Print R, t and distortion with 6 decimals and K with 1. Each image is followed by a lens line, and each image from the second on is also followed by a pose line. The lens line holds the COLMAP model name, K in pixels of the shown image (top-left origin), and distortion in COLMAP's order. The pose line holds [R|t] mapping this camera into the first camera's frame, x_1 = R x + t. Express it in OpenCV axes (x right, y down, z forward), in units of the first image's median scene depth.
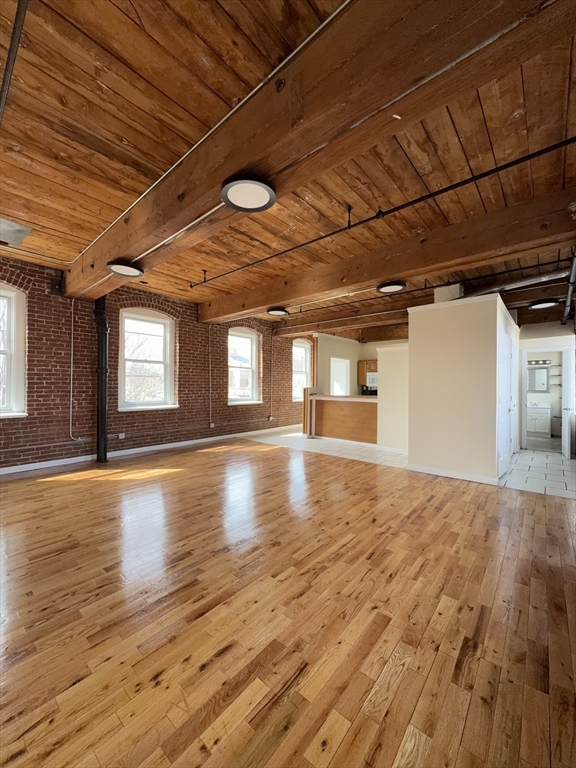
lens RADIAL K [[305.6, 0, 288.0], [0, 305.6, 384.0], [0, 0, 1]] dist [-0.000734, -0.000120]
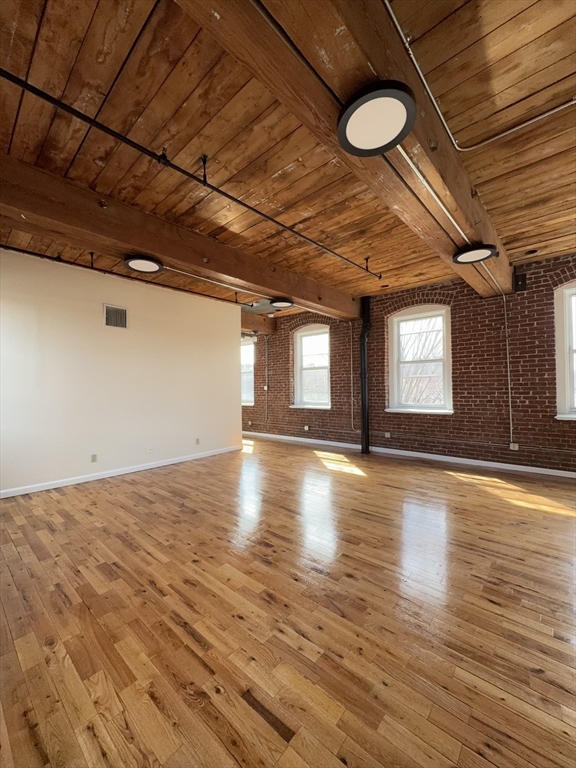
lens RADIAL K [[305.6, 0, 288.0], [0, 305.6, 384.0], [0, 0, 1]] dist [-0.000734, -0.000120]
pose [[-0.020560, -0.017767, -0.999631, 0.708843], [0.017781, 0.999677, -0.018134, 0.007510], [0.999630, -0.018147, -0.020238, 0.899534]]
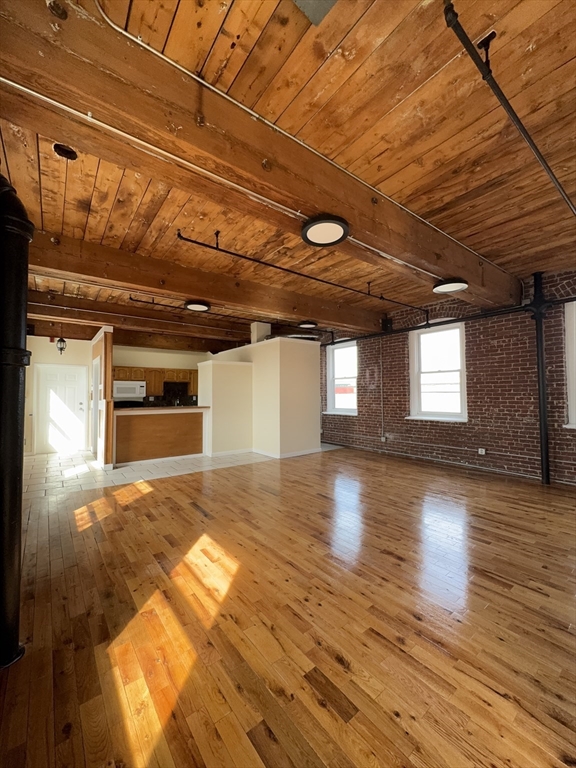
lens RADIAL K [[305.6, 0, 288.0], [0, 305.6, 384.0], [0, 0, 1]] dist [-0.000734, -0.000120]
pose [[0.199168, 0.025114, 0.979644, -1.050859], [0.005149, 0.999631, -0.026673, -0.008240], [-0.979952, 0.010357, 0.198965, 0.814216]]
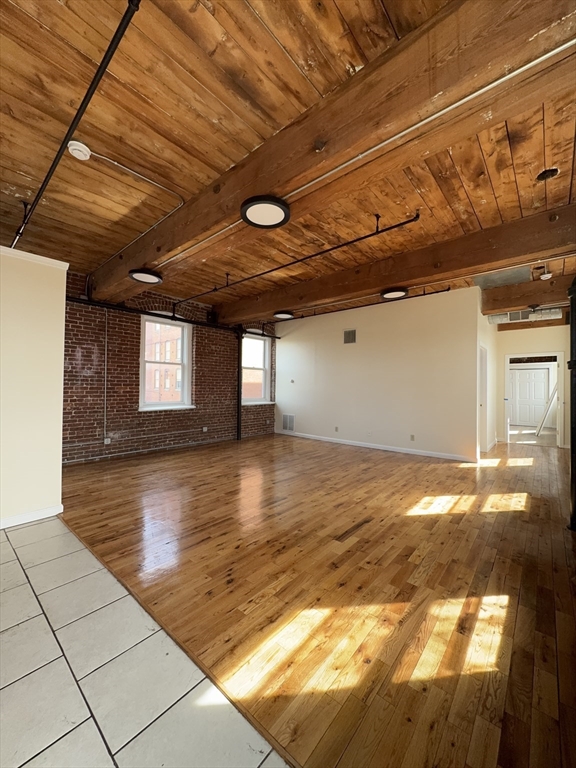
lens RADIAL K [[303.8, 0, 288.0], [0, 303.8, 384.0], [0, 0, 1]] dist [-0.005695, -0.000200]
pose [[-0.999827, -0.018242, 0.003583, -0.097268], [-0.018286, 0.999754, -0.012566, 0.010257], [-0.003353, -0.012629, -0.999915, 1.909689]]
